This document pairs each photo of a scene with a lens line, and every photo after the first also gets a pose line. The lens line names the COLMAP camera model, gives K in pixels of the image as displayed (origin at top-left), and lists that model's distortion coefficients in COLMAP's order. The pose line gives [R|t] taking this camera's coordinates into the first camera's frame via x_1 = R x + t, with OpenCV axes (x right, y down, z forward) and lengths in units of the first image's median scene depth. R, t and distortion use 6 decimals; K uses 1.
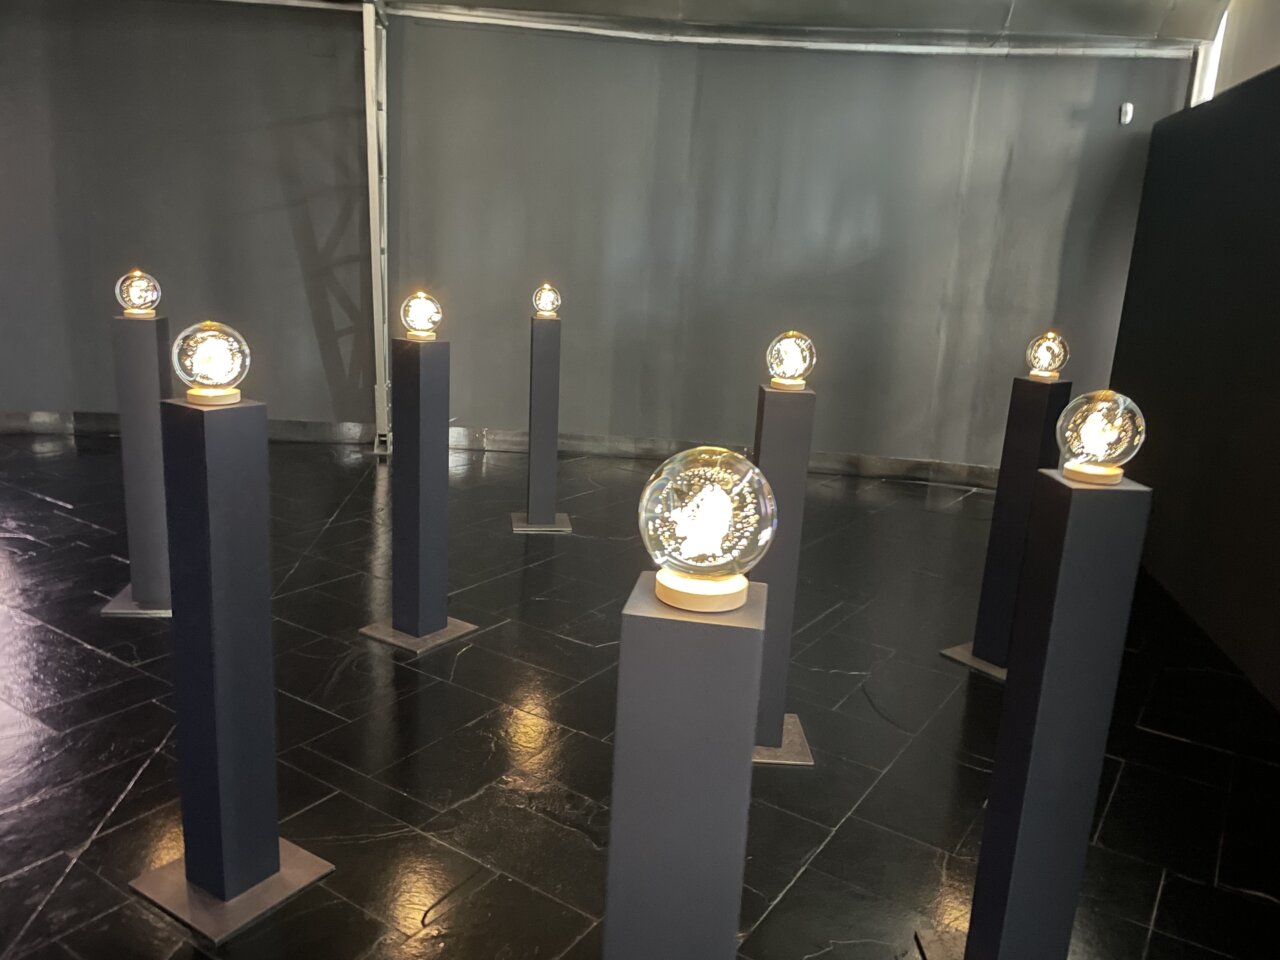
lens RADIAL K [[964.0, 0, 640.0], [0, 964.0, 480.0], [0, 0, 1]] dist [0.000583, -0.000077]
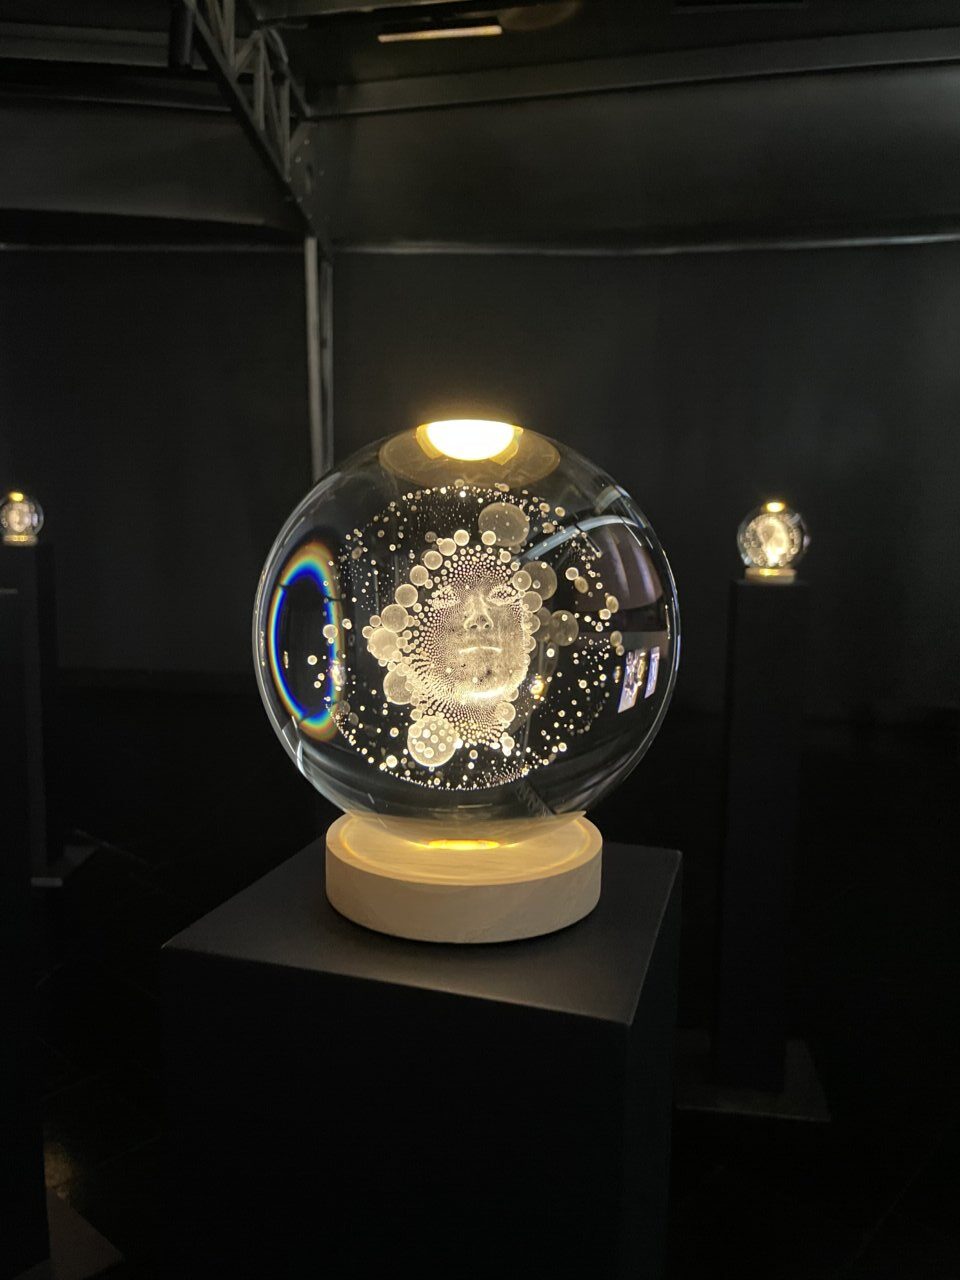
lens RADIAL K [[988.5, 0, 481.3], [0, 988.5, 619.8], [0, 0, 1]] dist [-0.002057, -0.054015]
pose [[0.989308, -0.022527, -0.144092, 0.045464], [0.003640, 0.991505, -0.130020, 0.028049], [0.145797, 0.128105, 0.980985, 0.247014]]
